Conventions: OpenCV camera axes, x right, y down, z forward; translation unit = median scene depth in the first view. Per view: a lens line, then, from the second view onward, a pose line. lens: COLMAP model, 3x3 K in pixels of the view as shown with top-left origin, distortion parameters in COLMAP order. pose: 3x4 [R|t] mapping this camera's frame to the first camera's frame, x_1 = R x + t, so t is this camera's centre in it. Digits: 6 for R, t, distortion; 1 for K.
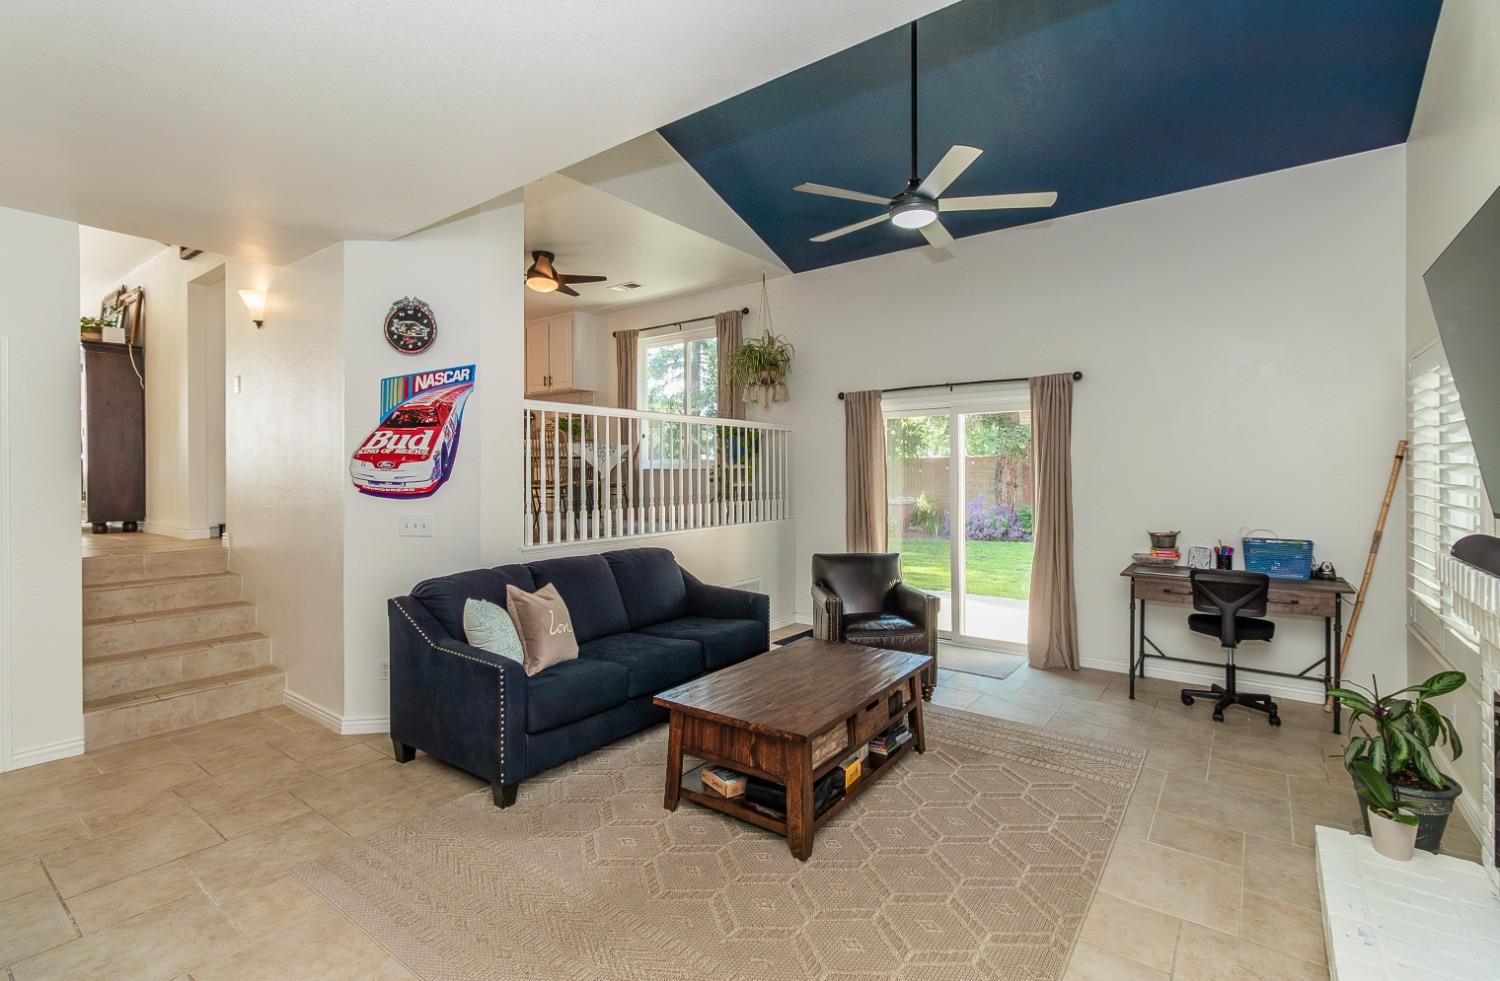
lens RADIAL K [[678.3, 0, 749.3], [0, 678.3, 471.7], [0, 0, 1]] dist [0.004494, 0.000370]
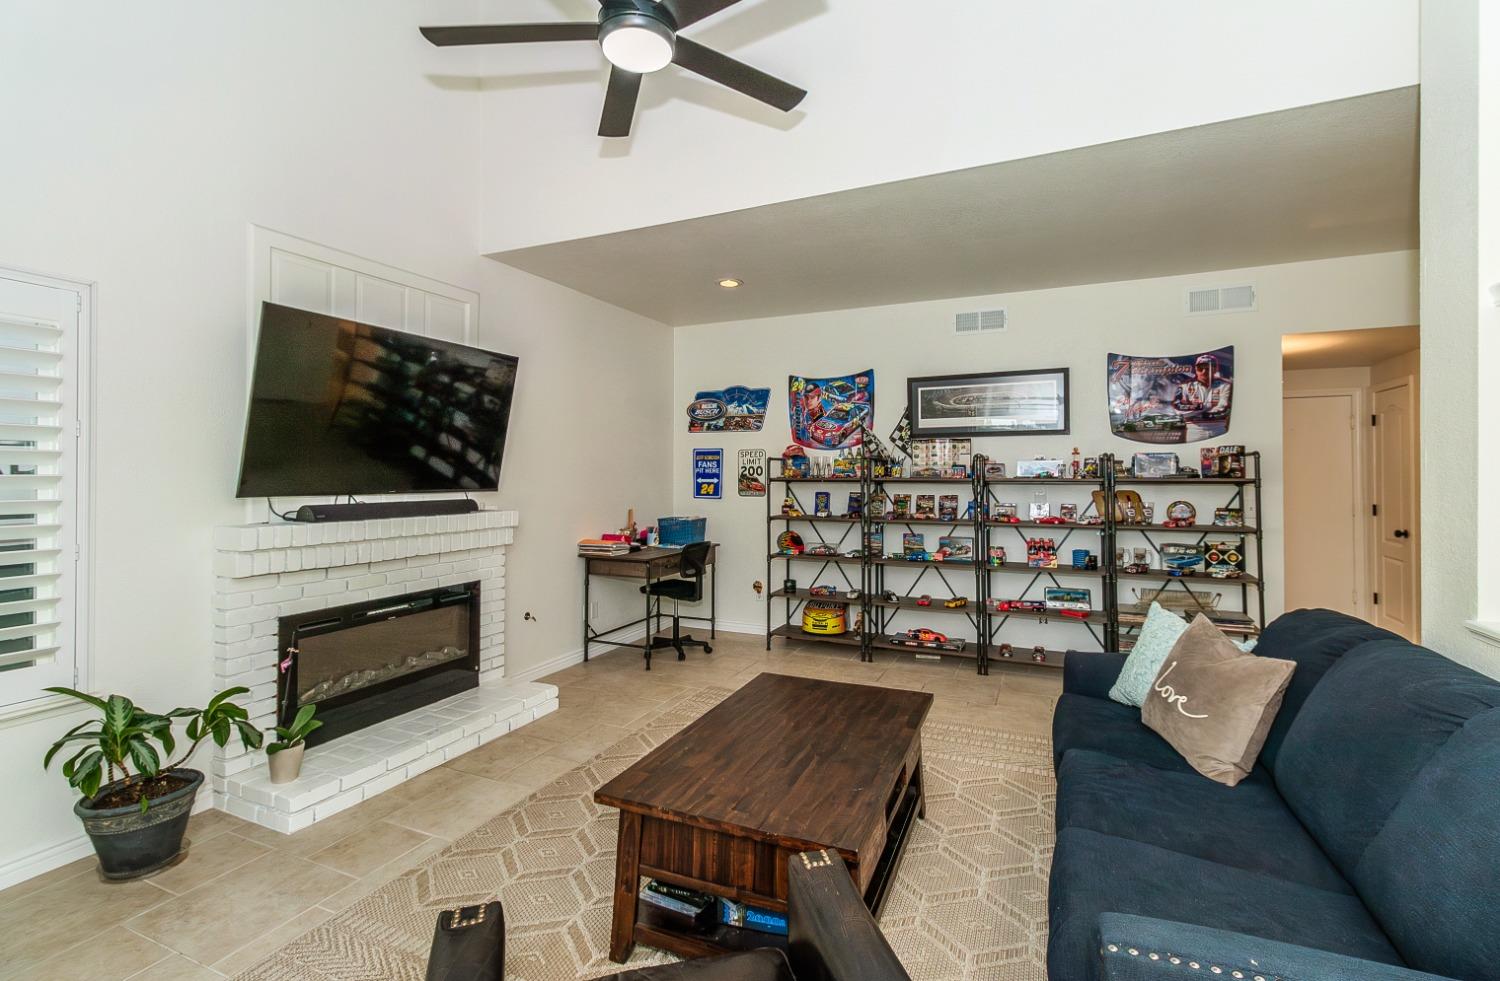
lens RADIAL K [[678.3, 0, 749.3], [0, 678.3, 471.7], [0, 0, 1]] dist [0.004494, 0.000370]
pose [[-0.976327, 0.003350, -0.216275, 0.208540], [0.003392, 0.999994, 0.000178, 0.011703], [0.216275, -0.000559, -0.976332, 1.216131]]
